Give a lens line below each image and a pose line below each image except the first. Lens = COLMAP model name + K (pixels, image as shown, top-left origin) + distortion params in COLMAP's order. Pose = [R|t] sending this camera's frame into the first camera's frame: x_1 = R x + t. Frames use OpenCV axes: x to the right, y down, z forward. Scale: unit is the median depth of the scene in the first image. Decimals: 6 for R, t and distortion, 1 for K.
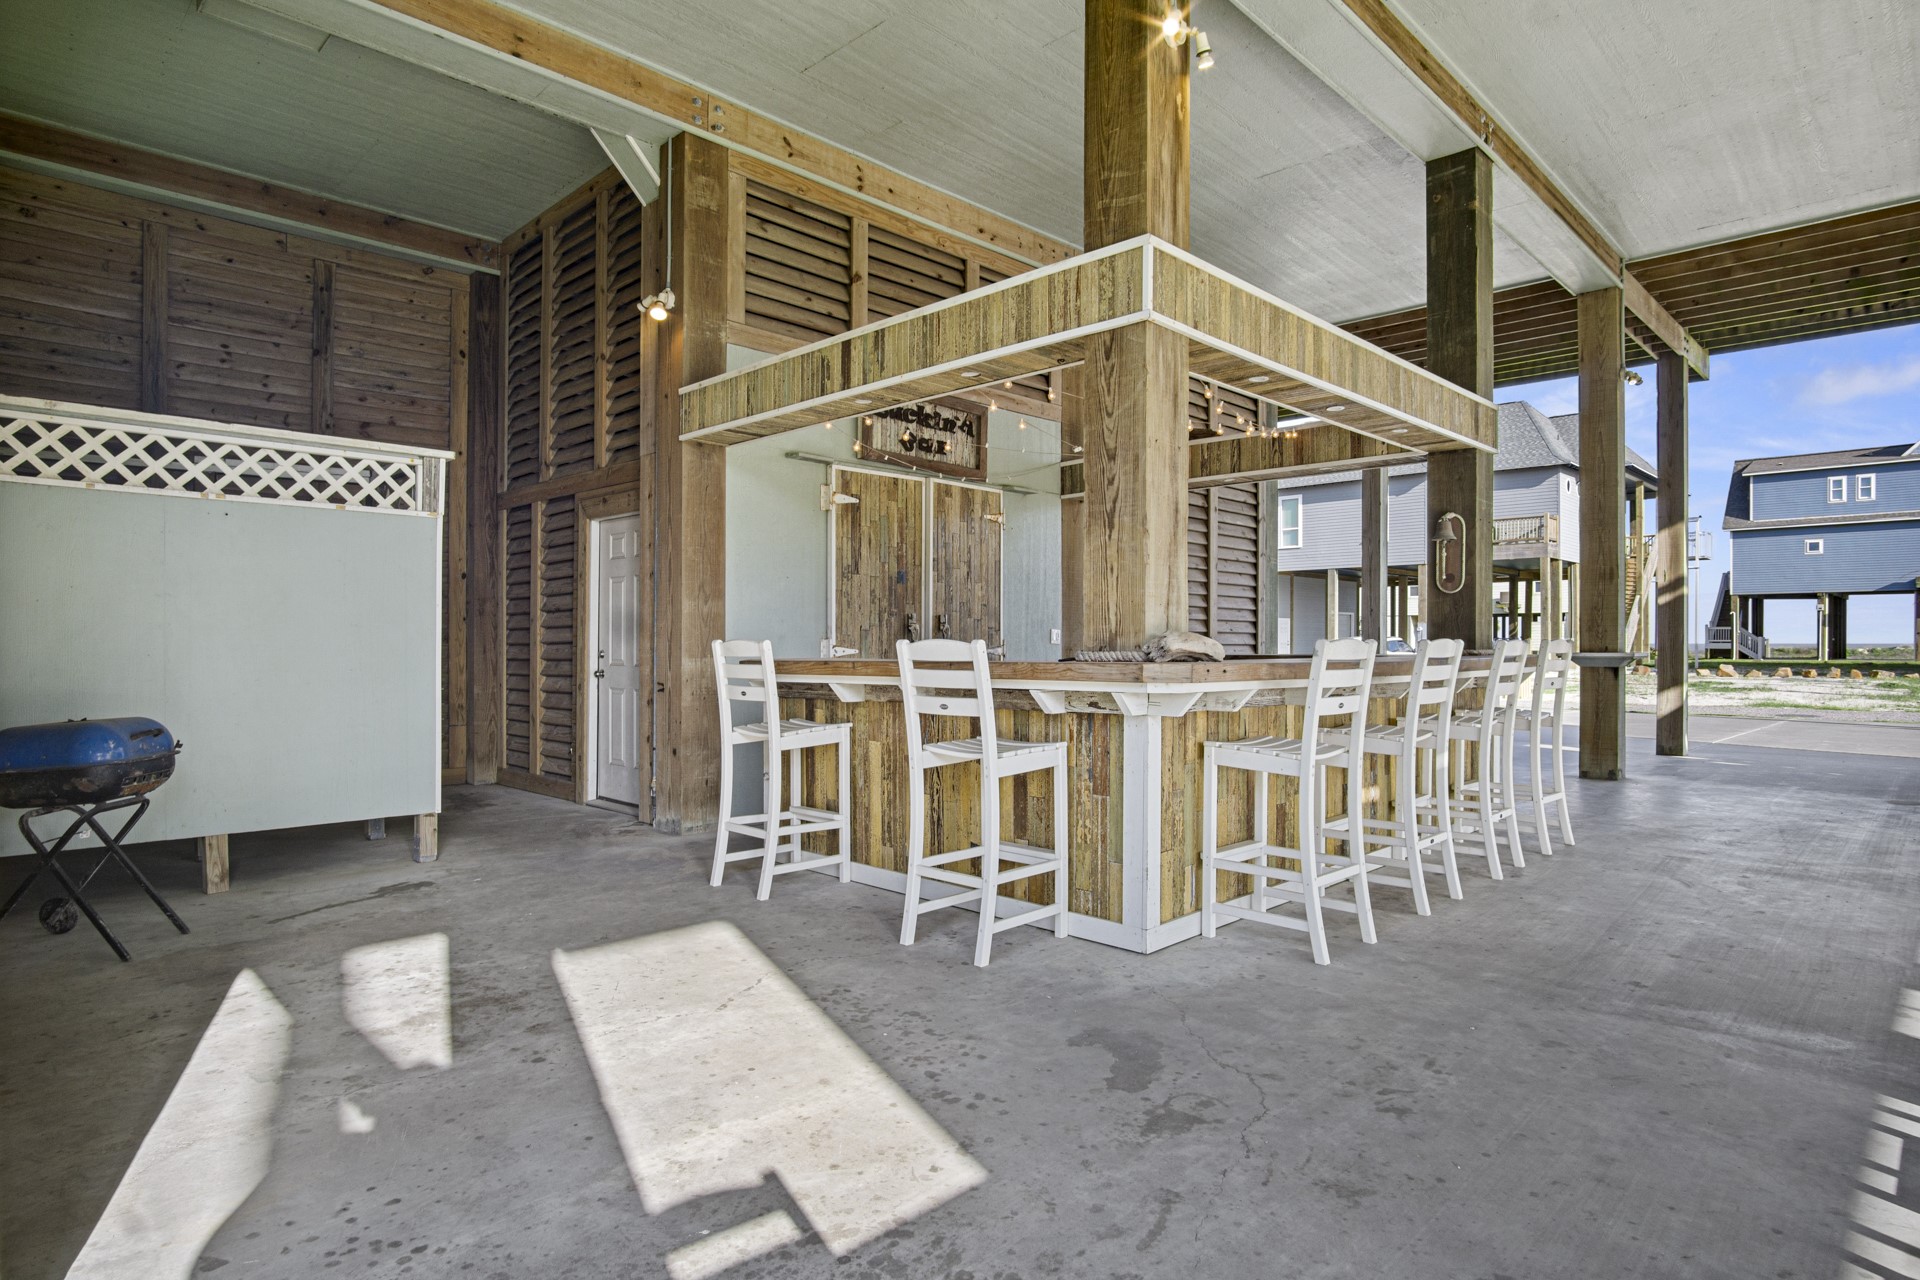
lens RADIAL K [[1032.6, 0, 964.5], [0, 1032.6, 633.5], [0, 0, 1]] dist [-0.026495, 0.000441]
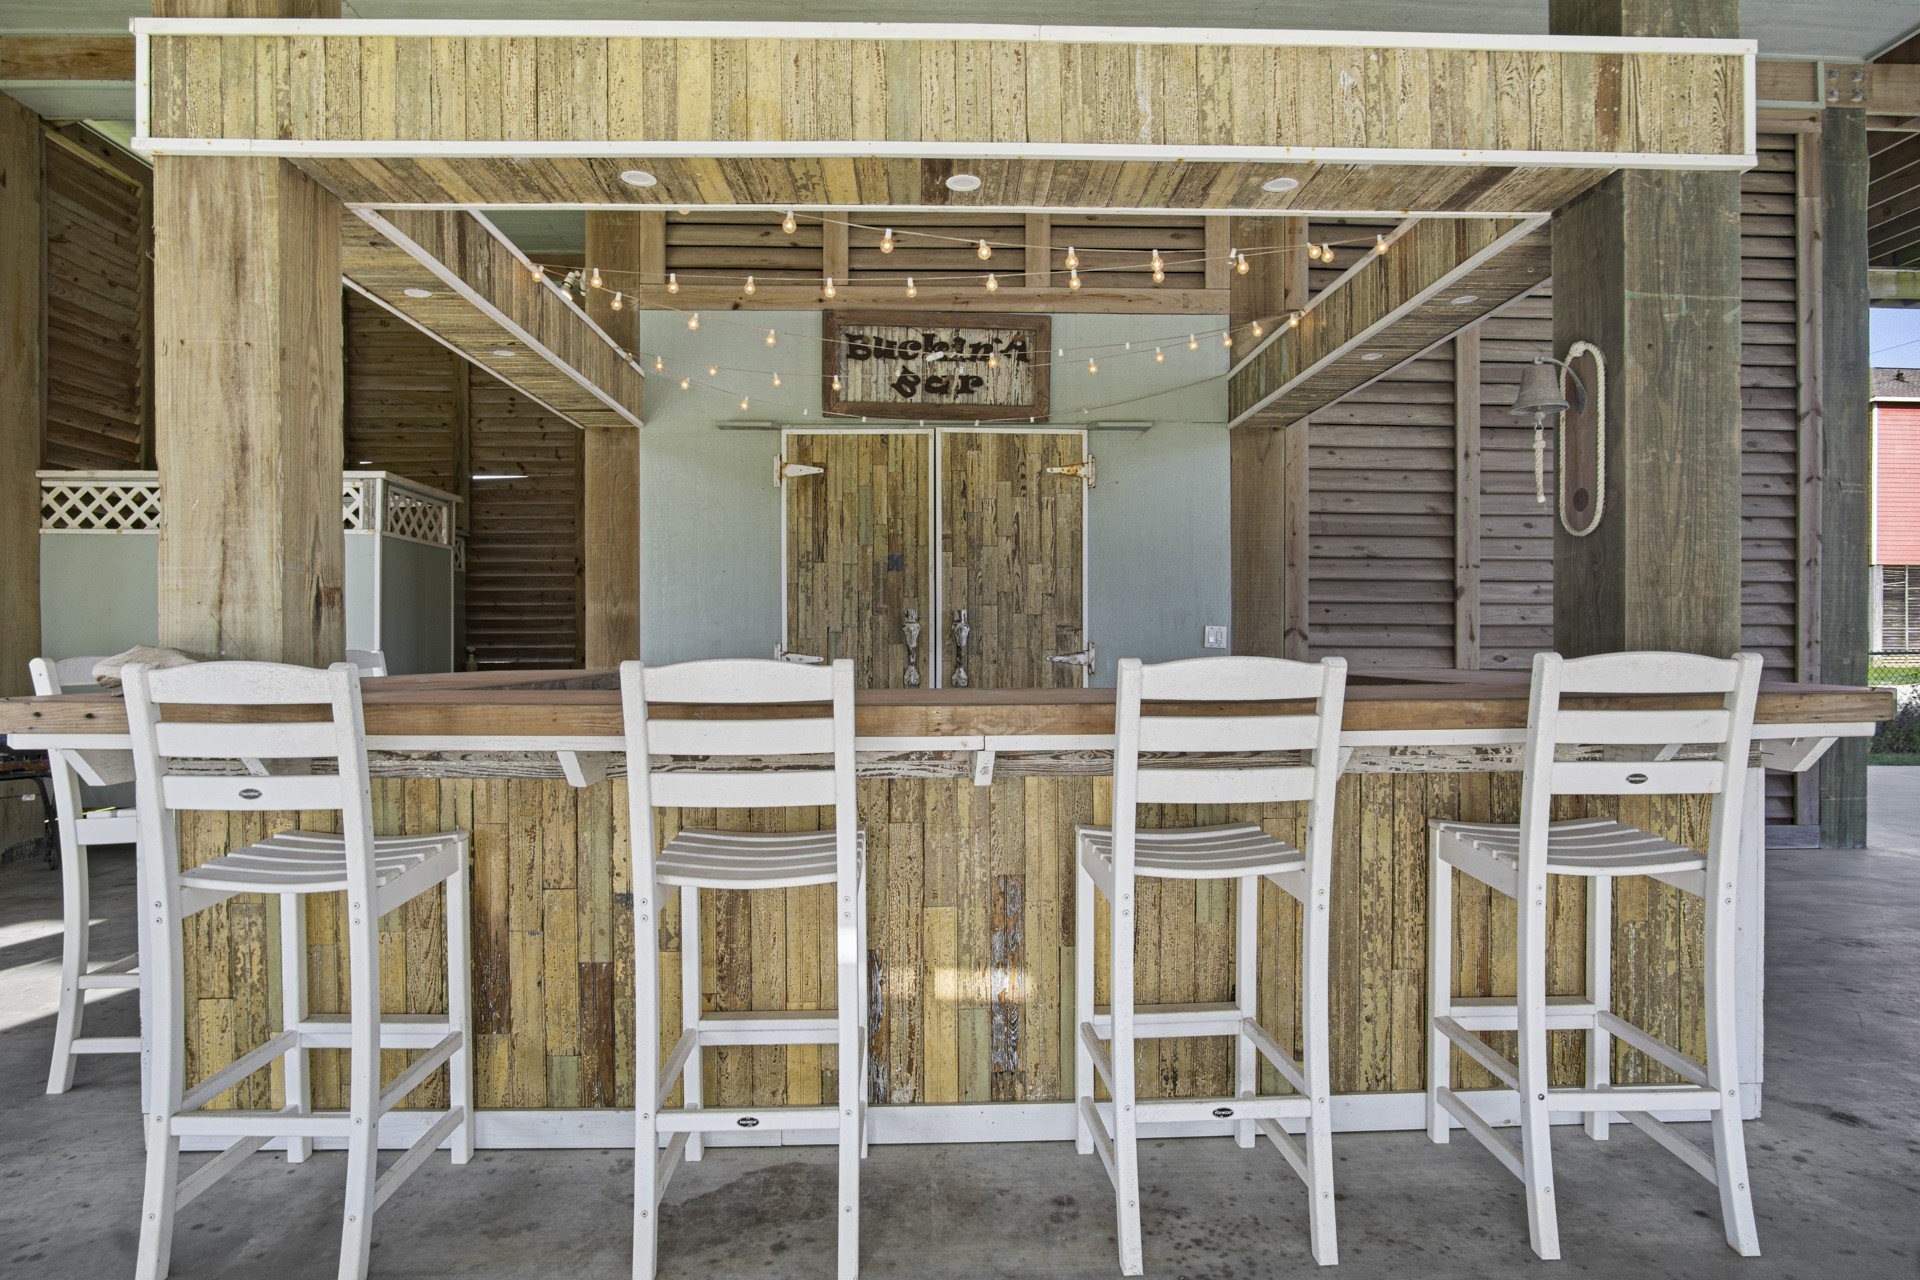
lens RADIAL K [[1058.9, 0, 960.0], [0, 1058.9, 640.0], [0, 0, 1]] dist [-0.025664, 0.000129]
pose [[0.730712, -0.002776, -0.682681, 0.512155], [0.011736, 0.999895, 0.008495, -0.003063], [0.682585, -0.014219, 0.730667, 0.455779]]
